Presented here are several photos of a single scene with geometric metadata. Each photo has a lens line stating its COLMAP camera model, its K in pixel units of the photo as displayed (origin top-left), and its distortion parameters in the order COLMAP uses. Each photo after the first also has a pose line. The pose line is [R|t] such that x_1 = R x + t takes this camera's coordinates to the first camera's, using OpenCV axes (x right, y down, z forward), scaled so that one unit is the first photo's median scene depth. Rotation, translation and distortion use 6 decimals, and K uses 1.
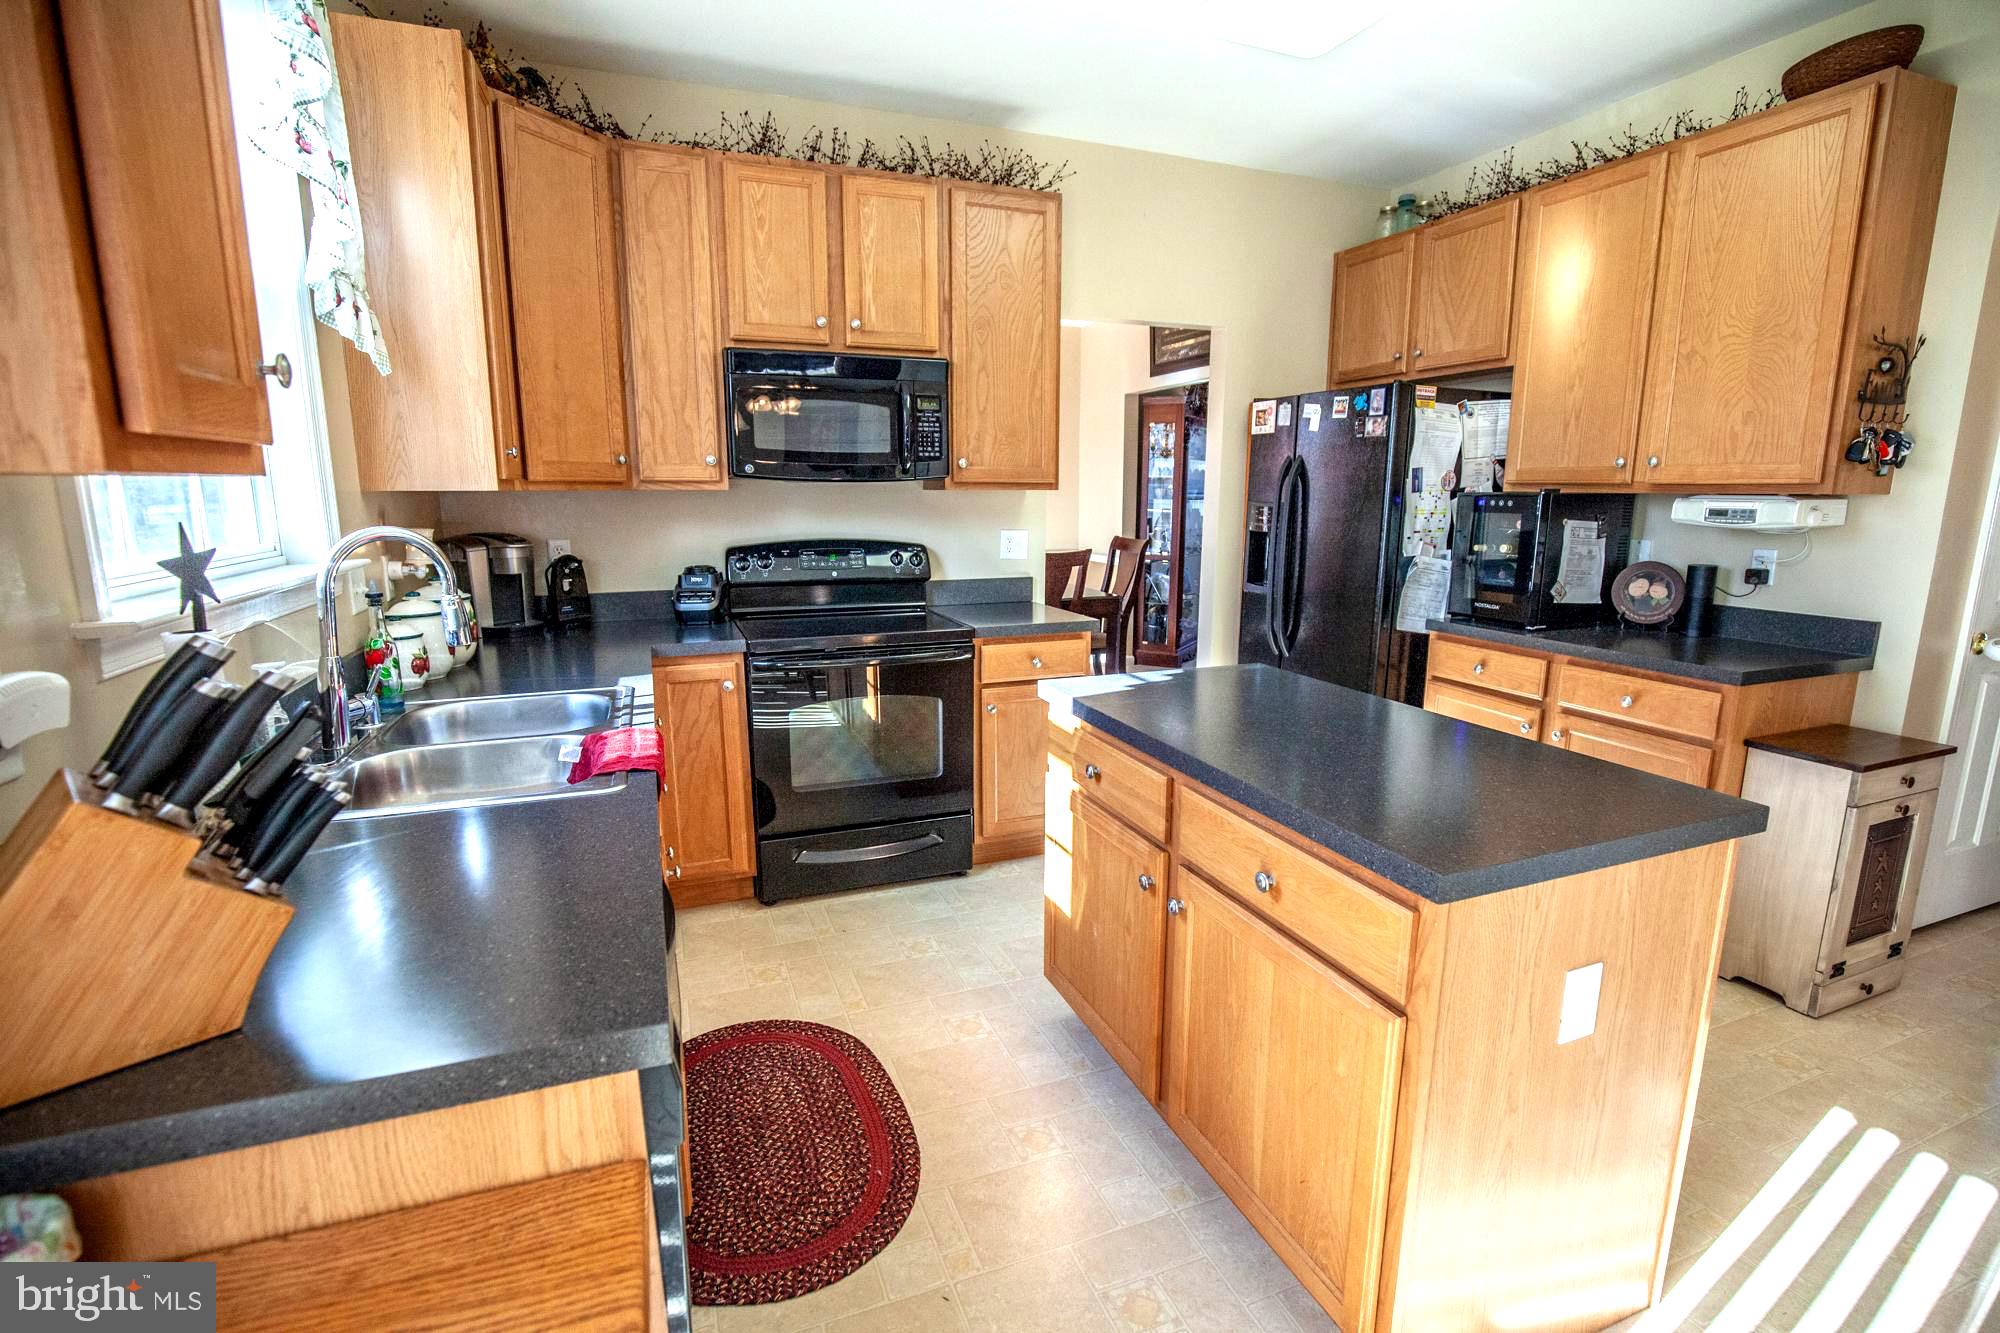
lens RADIAL K [[915.6, 0, 1012.0], [0, 915.6, 668.1], [0, 0, 1]] dist [-0.036239, 0.006432]
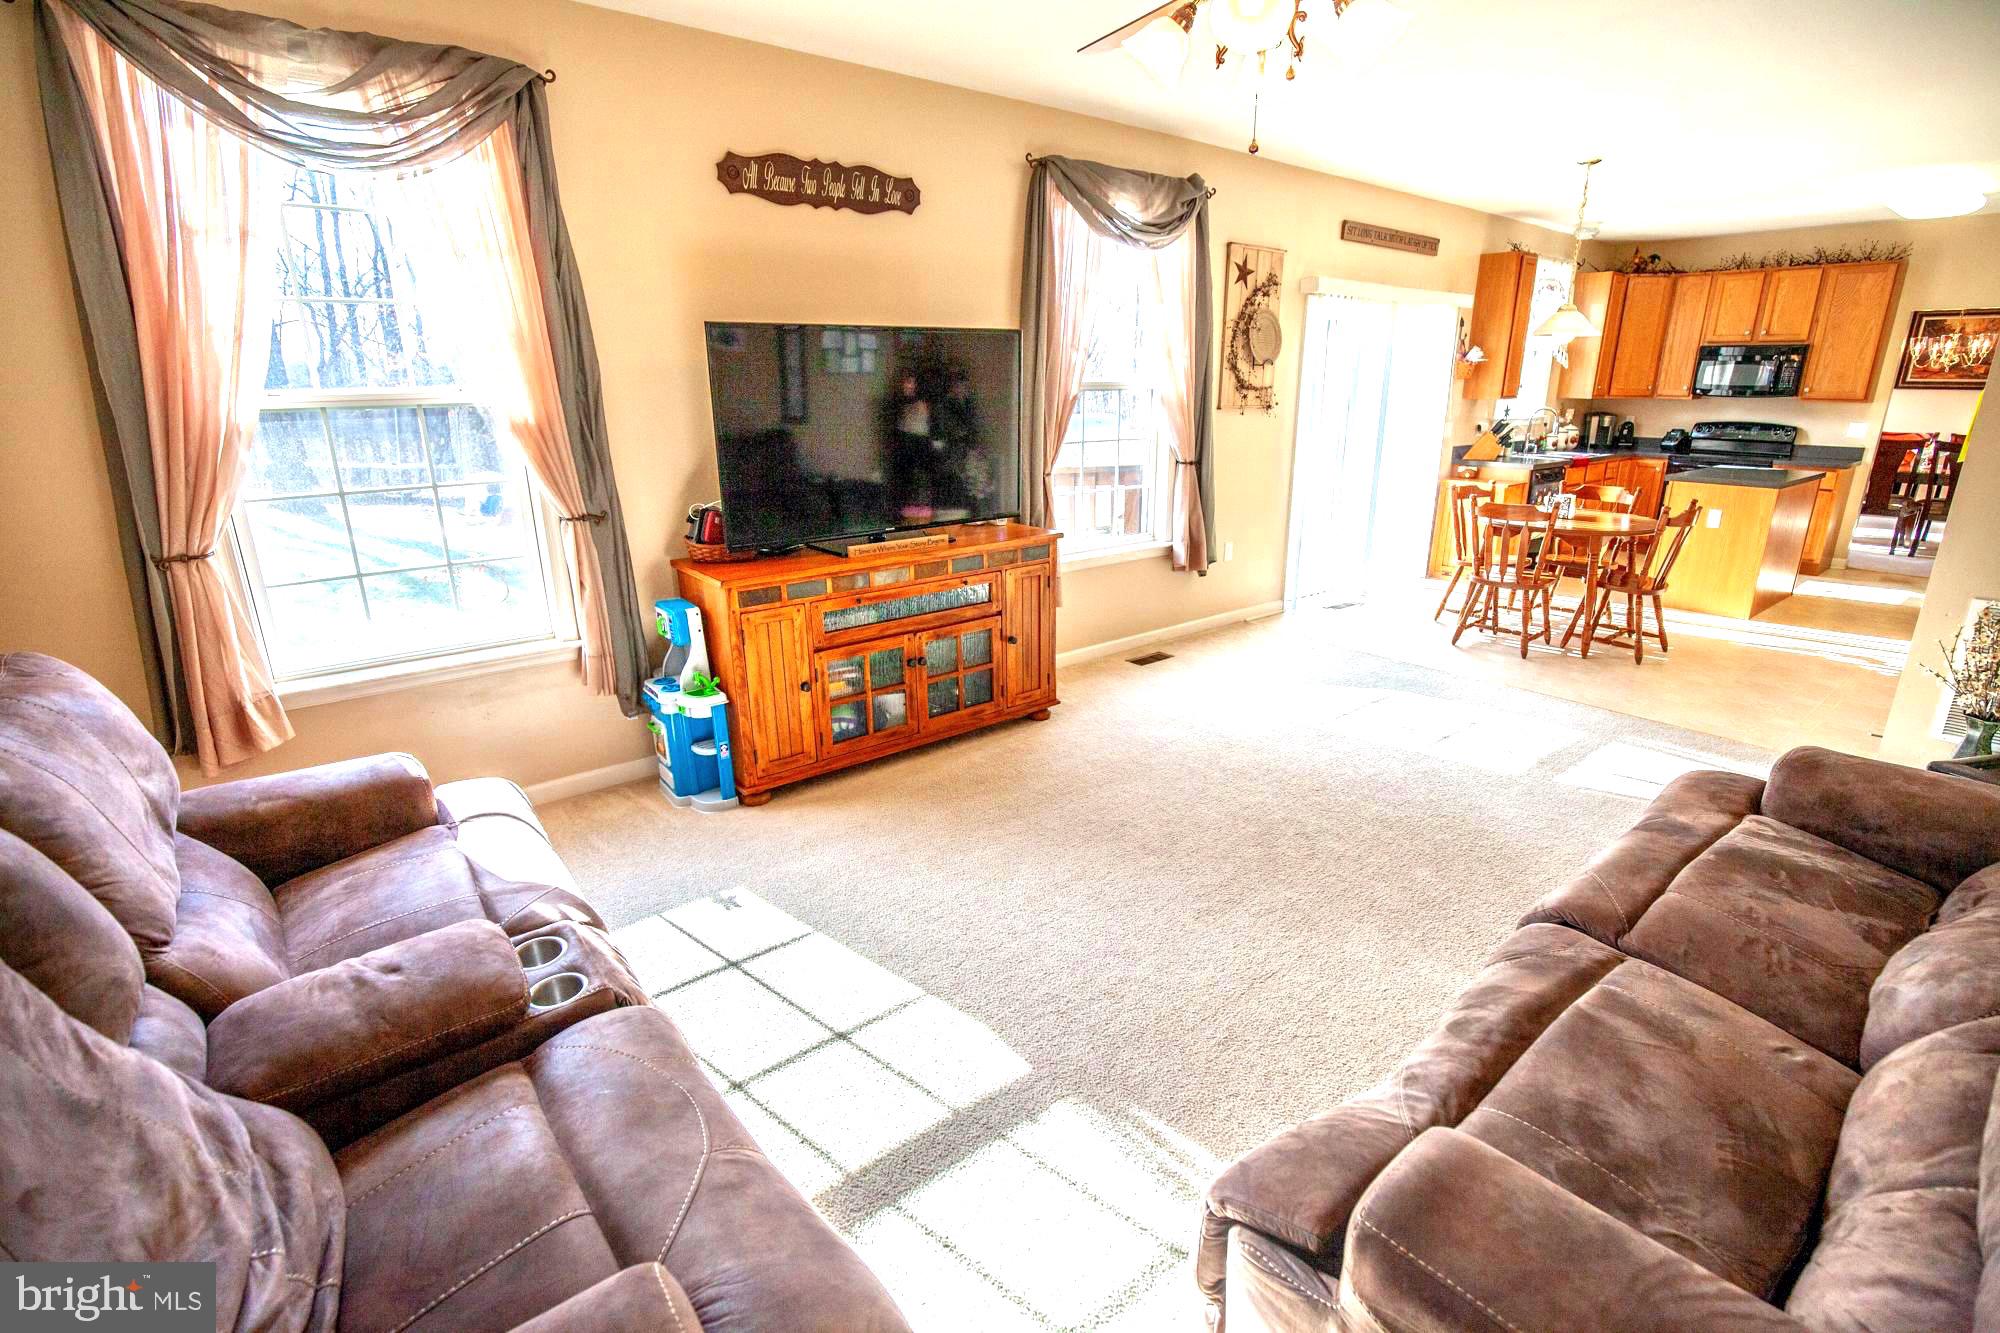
lens RADIAL K [[915.6, 0, 1009.3], [0, 915.6, 667.4], [0, 0, 1]] dist [-0.036239, 0.006432]
pose [[0.293257, 0.285166, -0.912513, 1.738423], [-0.174623, 0.954399, 0.242137, 0.268486], [0.939951, 0.088338, 0.329681, -1.685584]]
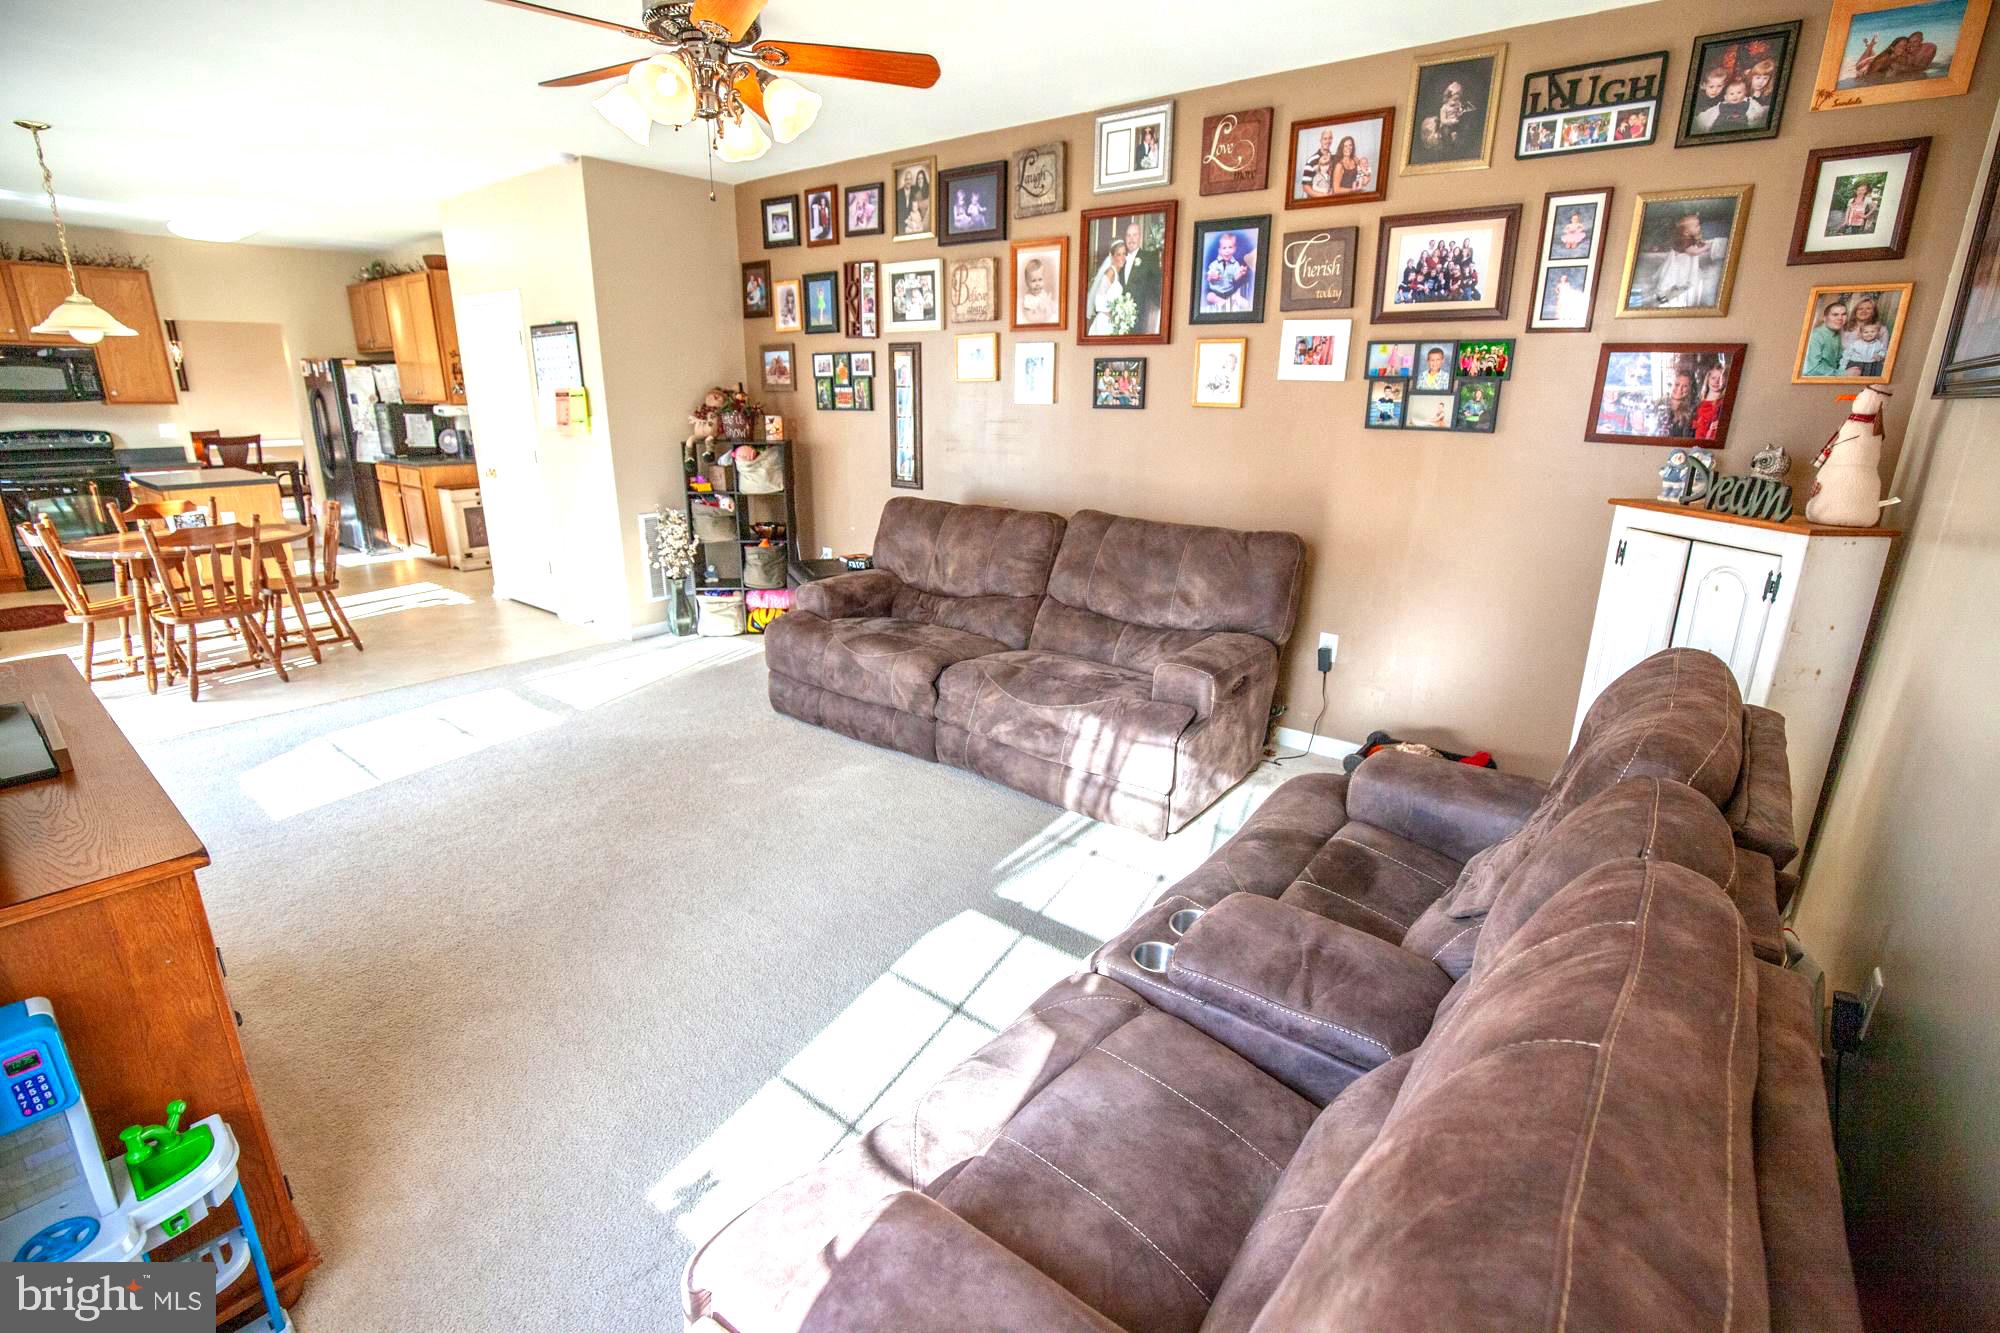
lens RADIAL K [[915.6, 0, 1019.3], [0, 915.6, 667.8], [0, 0, 1]] dist [-0.036239, 0.006432]
pose [[0.867068, -0.137796, 0.478753, 0.812203], [0.084307, 0.987712, 0.131597, 0.375613], [-0.491004, -0.073741, 0.868031, -2.226163]]
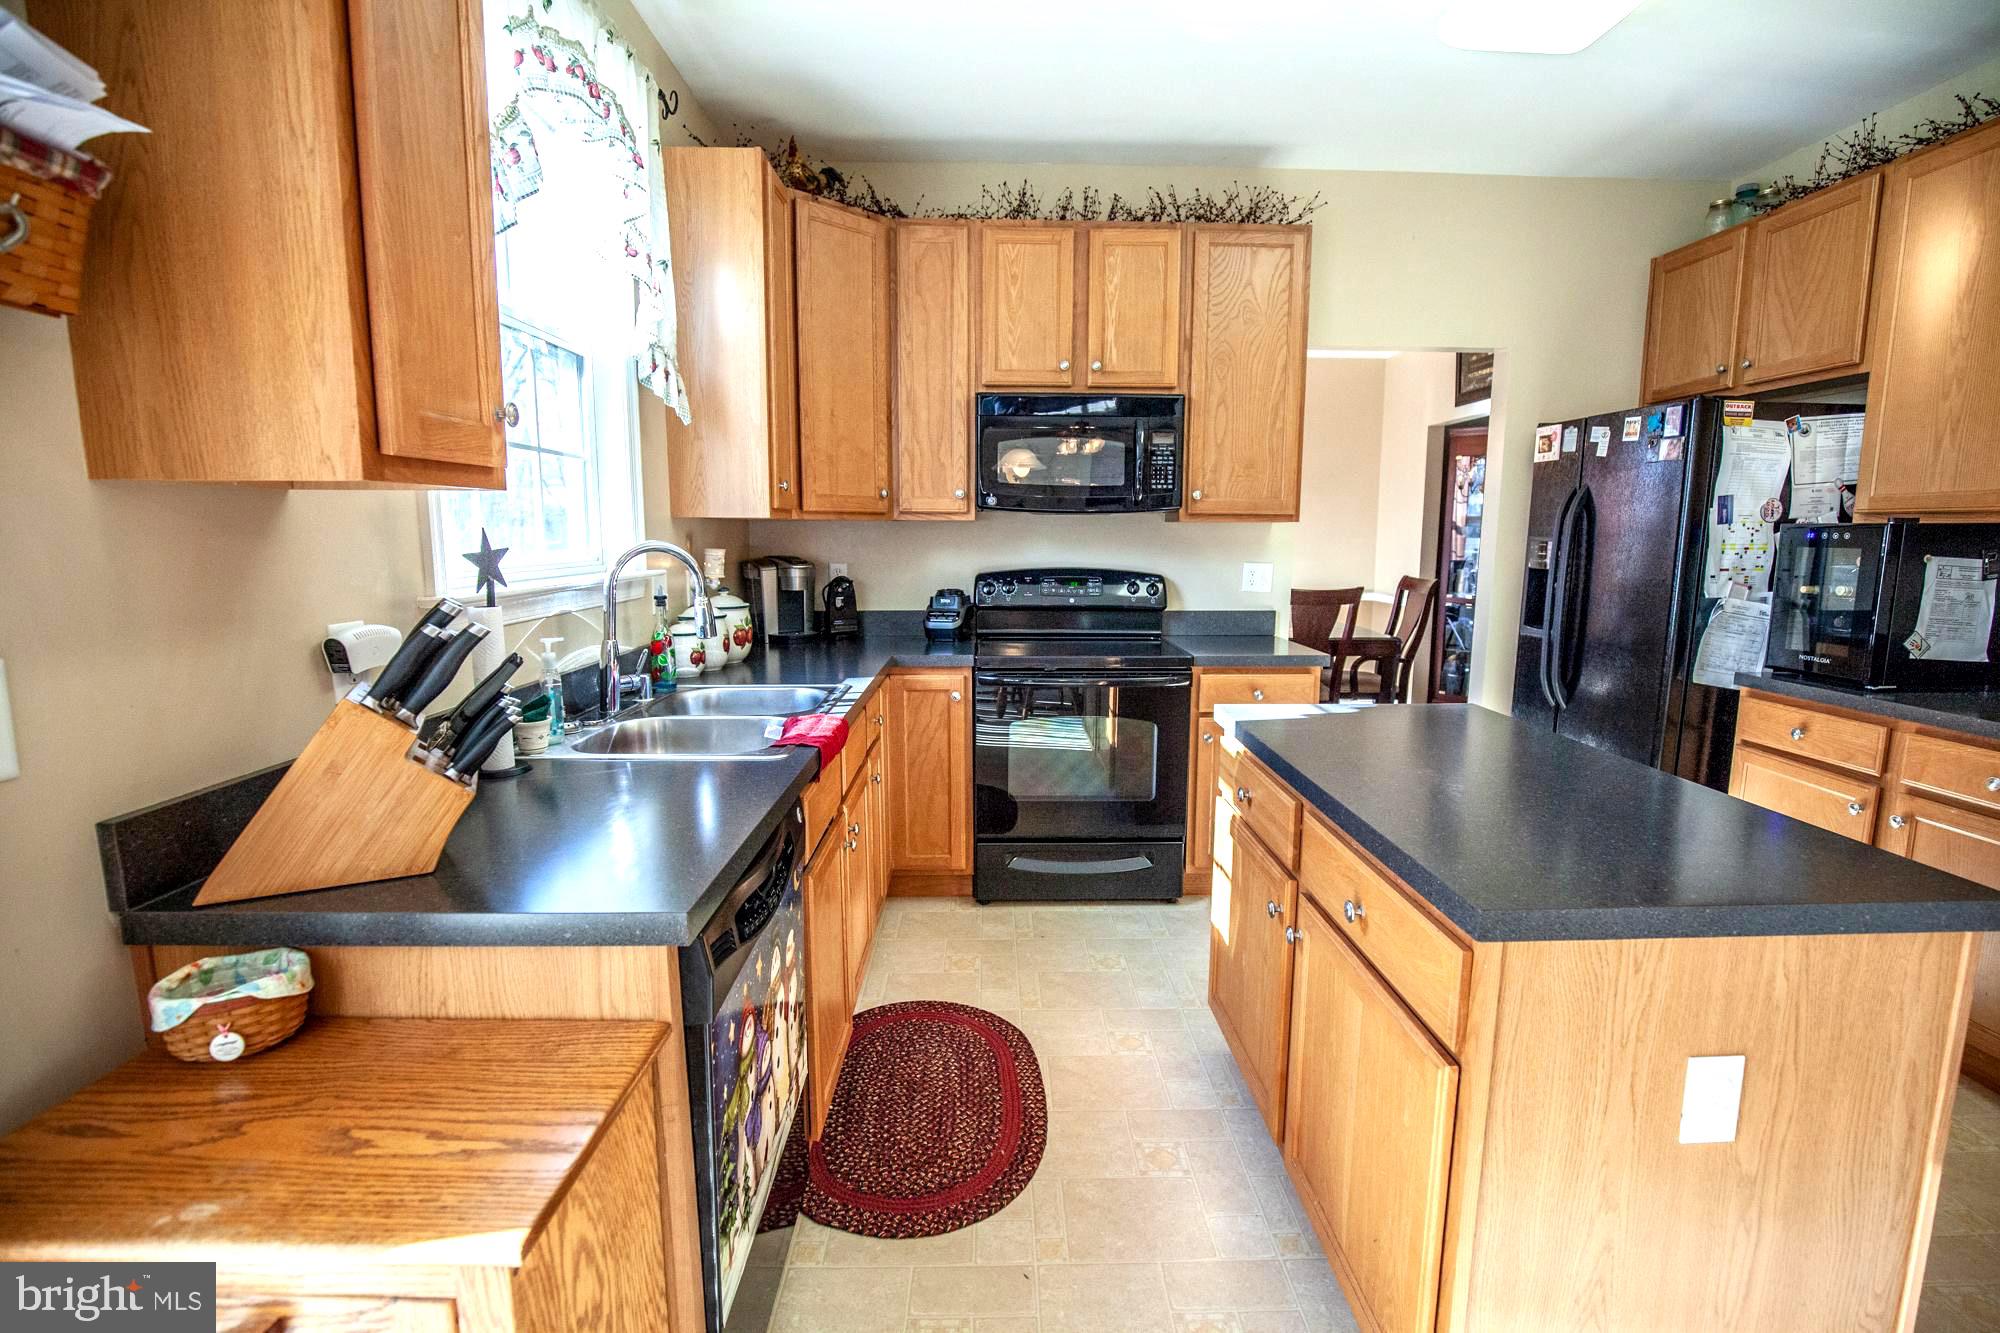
lens RADIAL K [[915.6, 0, 1014.7], [0, 915.6, 665.8], [0, 0, 1]] dist [-0.036239, 0.006432]
pose [[0.939472, 0.050574, -0.338874, 0.120147], [-0.066682, 0.997123, -0.036053, 0.016809], [0.336075, 0.056468, 0.940141, -0.014218]]
